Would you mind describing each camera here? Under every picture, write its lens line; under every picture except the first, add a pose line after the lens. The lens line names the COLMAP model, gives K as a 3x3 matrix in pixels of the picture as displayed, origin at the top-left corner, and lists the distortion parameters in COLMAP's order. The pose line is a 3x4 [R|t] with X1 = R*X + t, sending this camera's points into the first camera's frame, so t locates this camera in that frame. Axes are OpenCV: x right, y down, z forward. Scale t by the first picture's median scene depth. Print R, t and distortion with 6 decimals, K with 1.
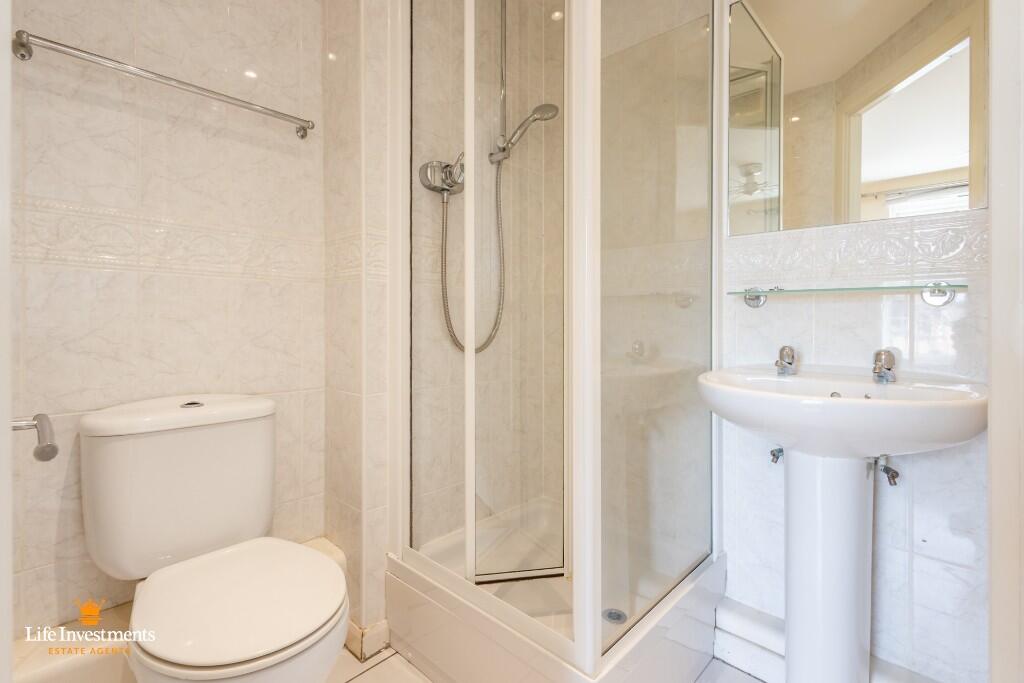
lens RADIAL K [[482.3, 0, 514.2], [0, 482.3, 326.2], [0, 0, 1]] dist [0.016532, -0.000298]
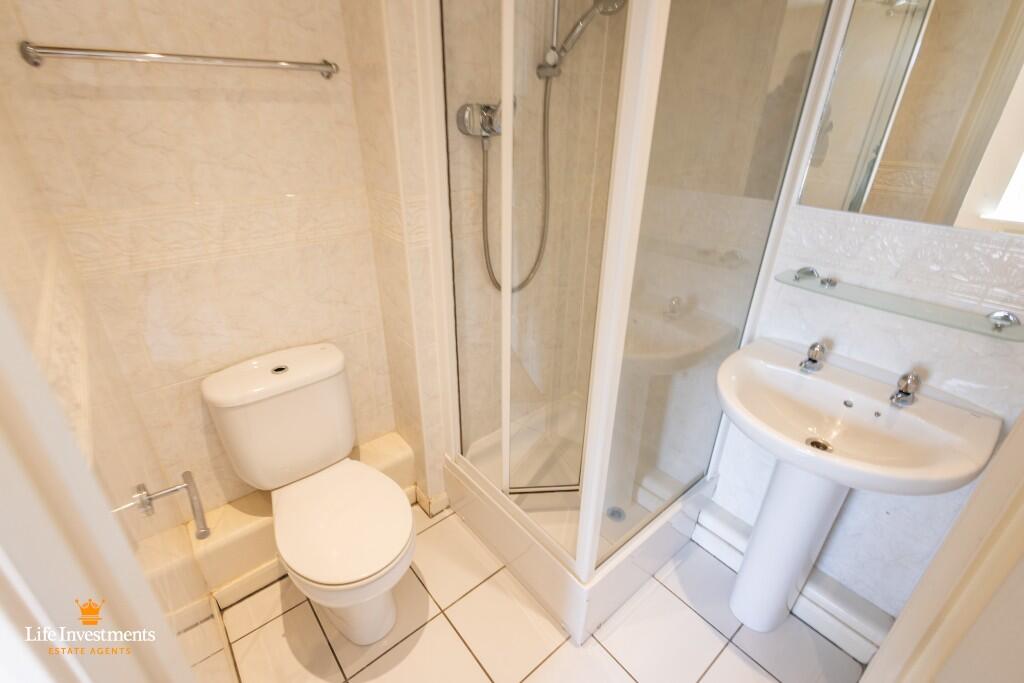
lens RADIAL K [[470.2, 0, 510.5], [0, 470.2, 344.0], [0, 0, 1]] dist [0.018448, -0.000120]
pose [[0.991467, 0.068216, -0.111081, 0.032363], [-0.010905, 0.892558, 0.450801, -0.345156], [0.129898, -0.445743, 0.885686, 0.040524]]
